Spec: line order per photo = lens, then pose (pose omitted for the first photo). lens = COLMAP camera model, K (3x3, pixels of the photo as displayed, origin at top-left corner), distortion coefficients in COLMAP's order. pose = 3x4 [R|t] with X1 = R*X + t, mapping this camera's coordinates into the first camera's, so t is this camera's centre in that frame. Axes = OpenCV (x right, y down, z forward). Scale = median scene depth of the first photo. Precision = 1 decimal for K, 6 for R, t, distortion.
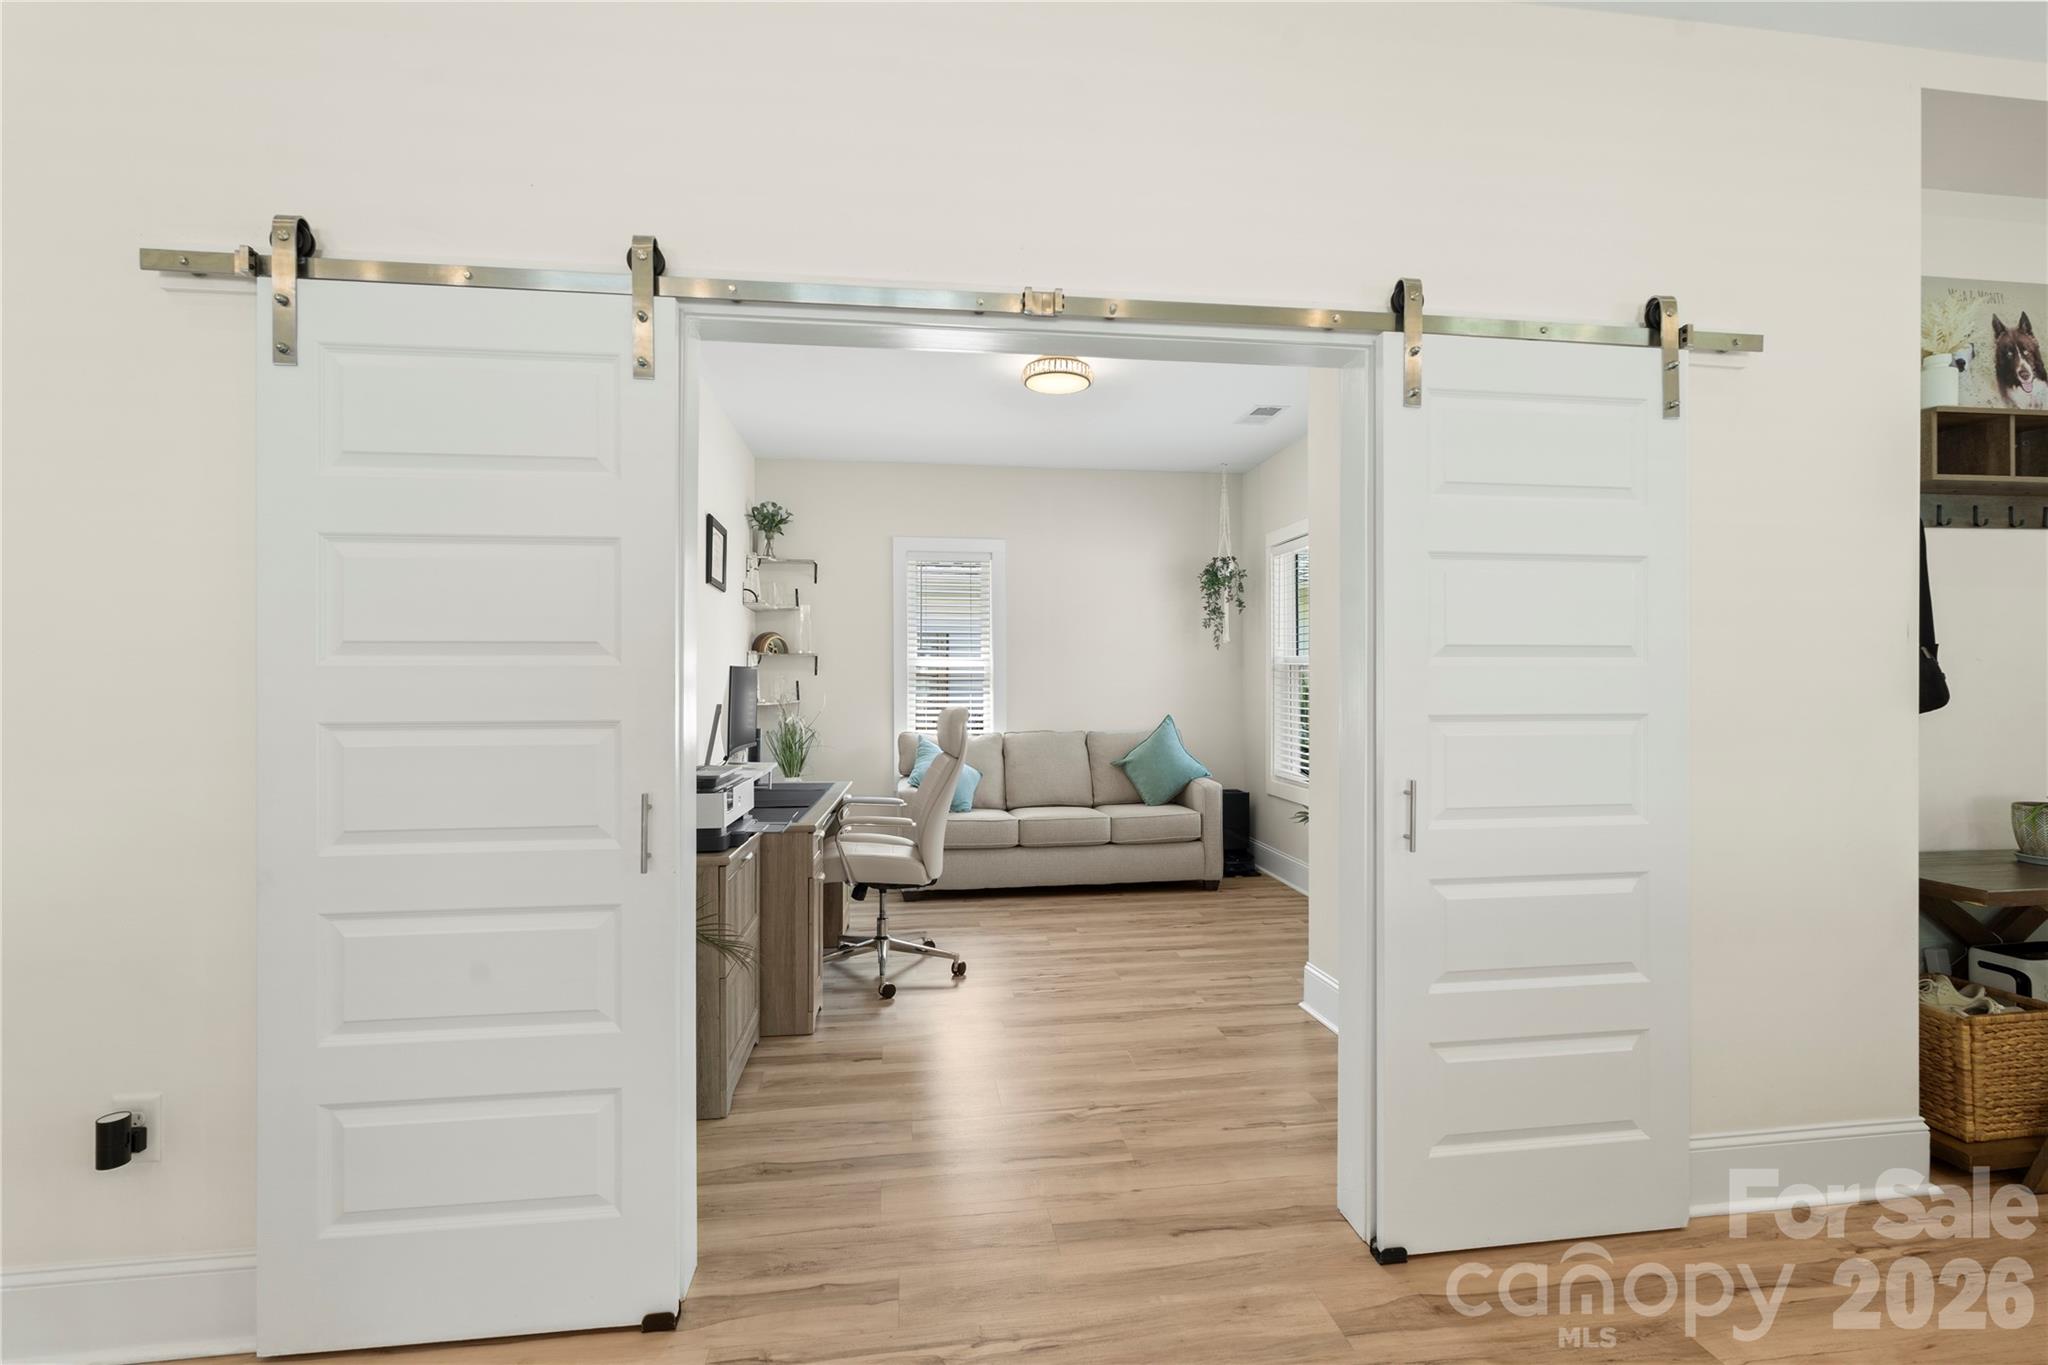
lens RADIAL K [[903.9, 0, 1023.6], [0, 903.9, 680.9], [0, 0, 1]] dist [-0.004965, 0.000330]
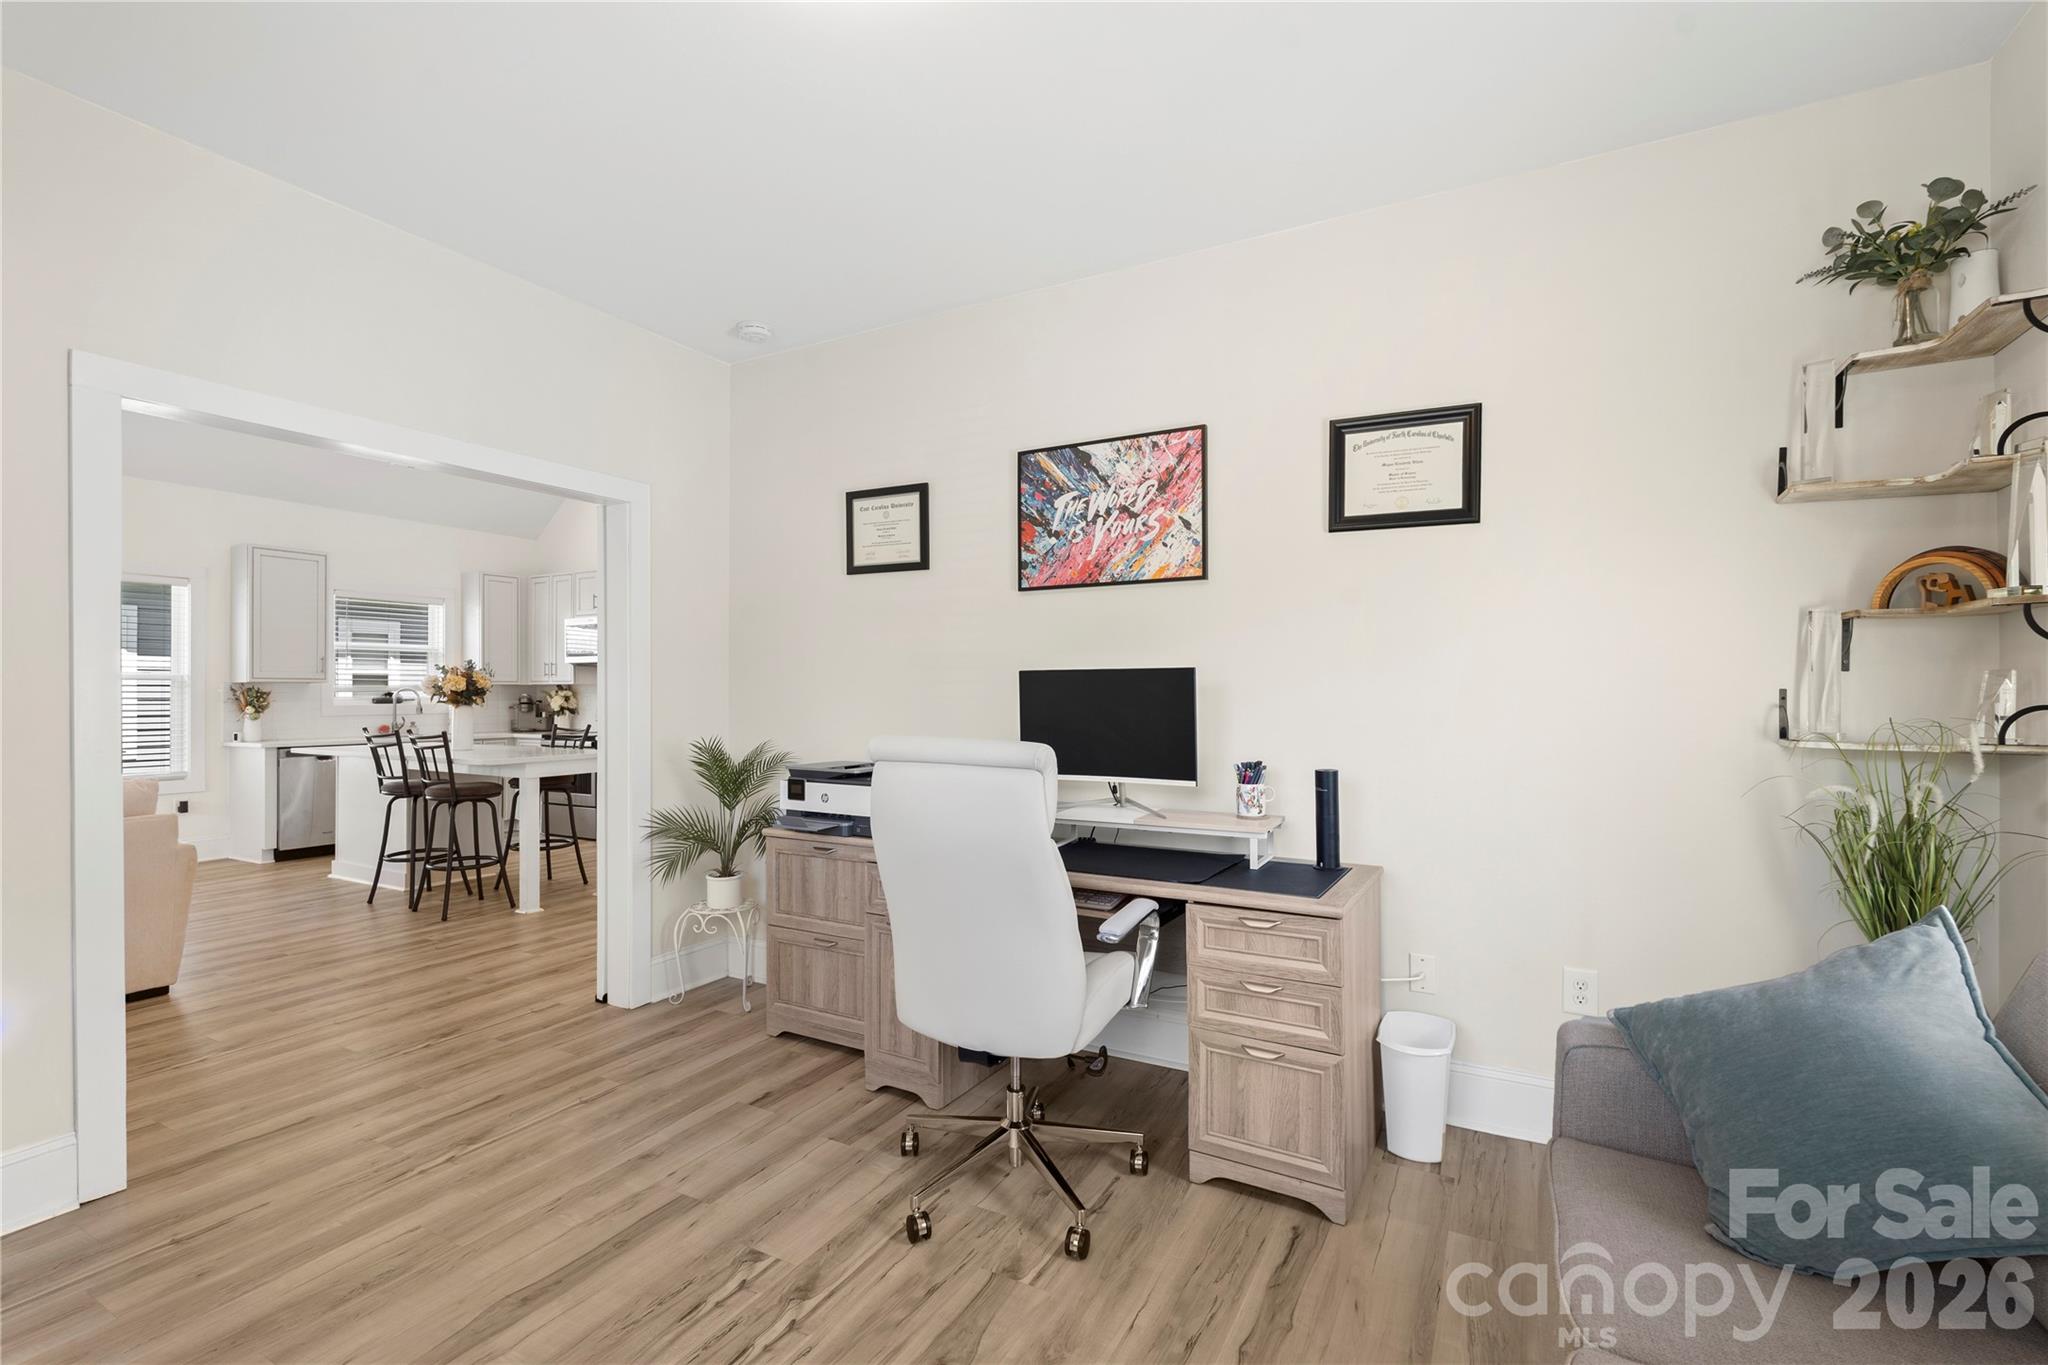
lens RADIAL K [[903.9, 0, 1032.7], [0, 903.9, 687.0], [0, 0, 1]] dist [-0.004965, 0.000330]
pose [[-0.584088, -0.004095, -0.811680, 0.236828], [0.001089, 0.999982, -0.005828, 0.002078], [0.811690, -0.004288, -0.584073, 1.005452]]
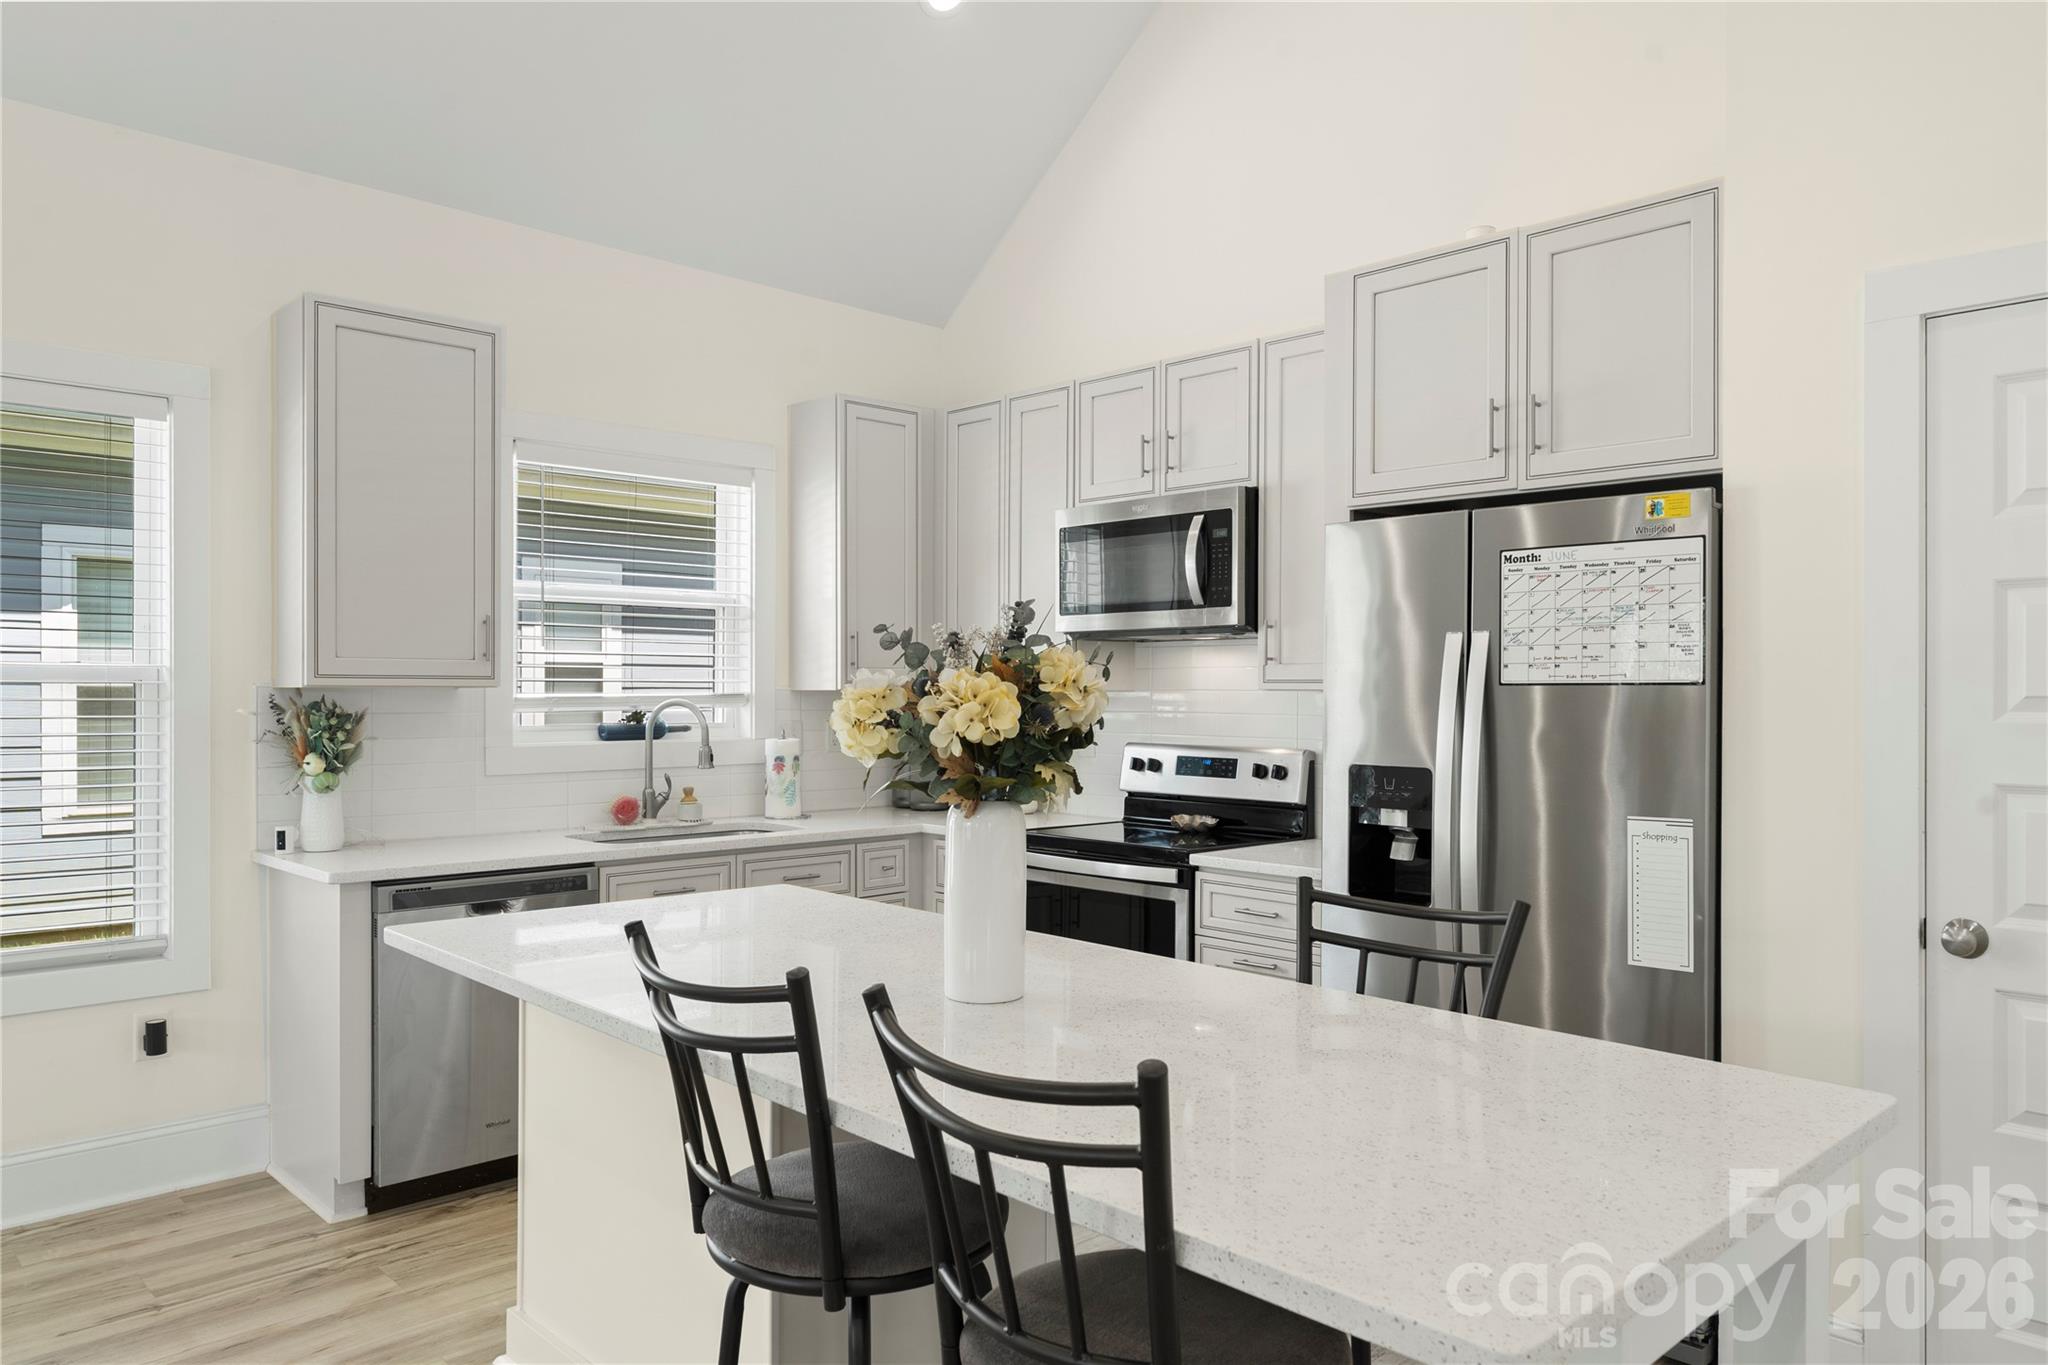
lens RADIAL K [[1375.8, 0, 1024.5], [0, 1375.8, 688.2], [0, 0, 1]] dist [0.004790, -0.006045]
pose [[-0.800090, -0.001453, -0.599878, -0.024652], [-0.003426, 0.999992, 0.002148, -0.015722], [0.599870, 0.003774, -0.800089, 0.119823]]
